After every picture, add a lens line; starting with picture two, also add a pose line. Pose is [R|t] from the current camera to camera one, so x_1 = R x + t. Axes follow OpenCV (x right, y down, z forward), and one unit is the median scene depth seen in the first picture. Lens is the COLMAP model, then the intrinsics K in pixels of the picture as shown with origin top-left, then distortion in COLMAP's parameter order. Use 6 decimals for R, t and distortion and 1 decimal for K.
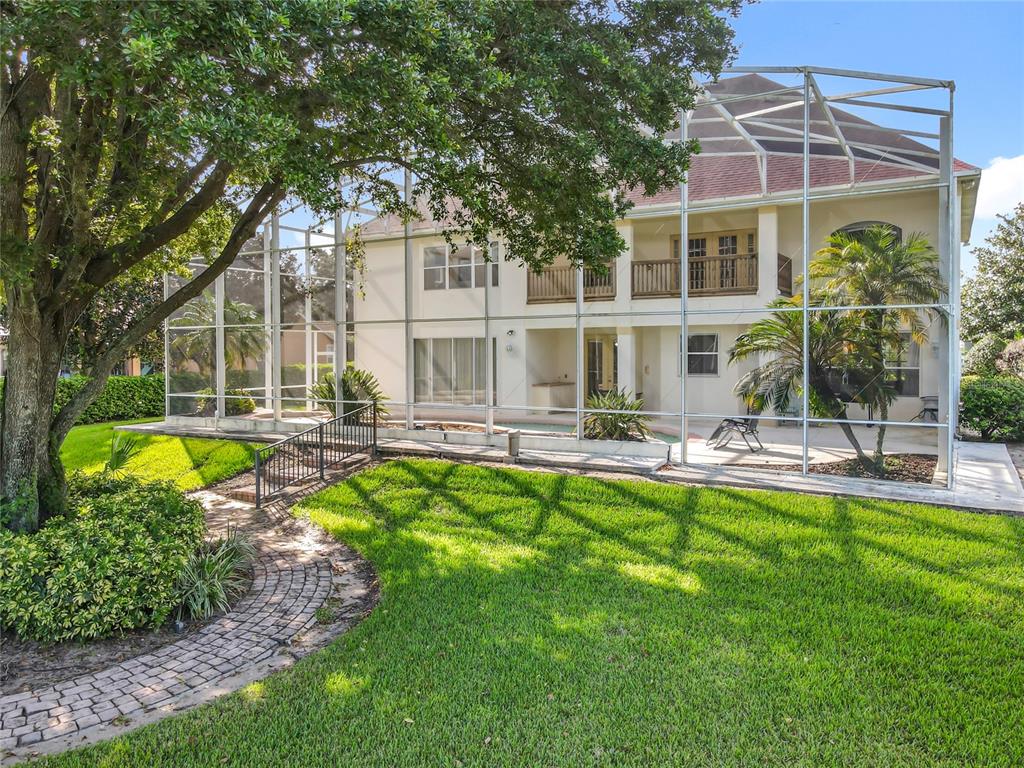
lens RADIAL K [[810.6, 0, 504.9], [0, 810.6, 380.9], [0, 0, 1]] dist [0.022339, 0.006515]
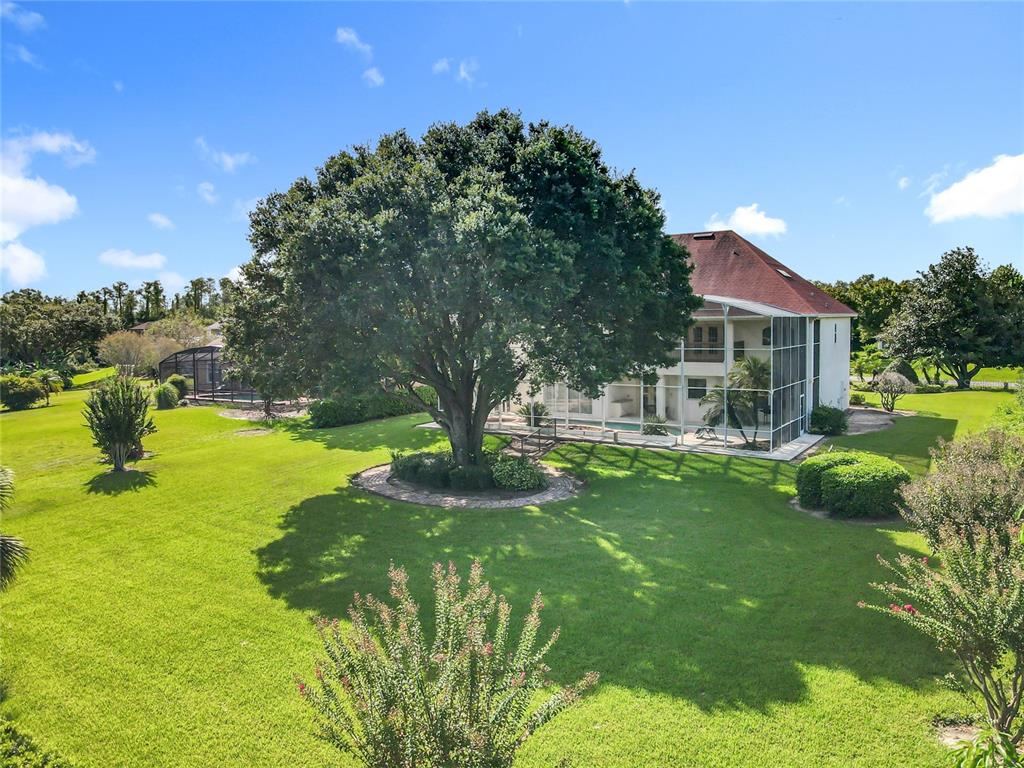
lens RADIAL K [[810.6, 0, 504.9], [0, 810.6, 380.9], [0, 0, 1]] dist [0.022339, 0.006515]
pose [[0.999019, -0.004613, -0.044044, -0.267301], [0.006008, 0.999482, 0.031607, -0.214428], [0.043875, -0.031840, 0.998529, -1.853624]]
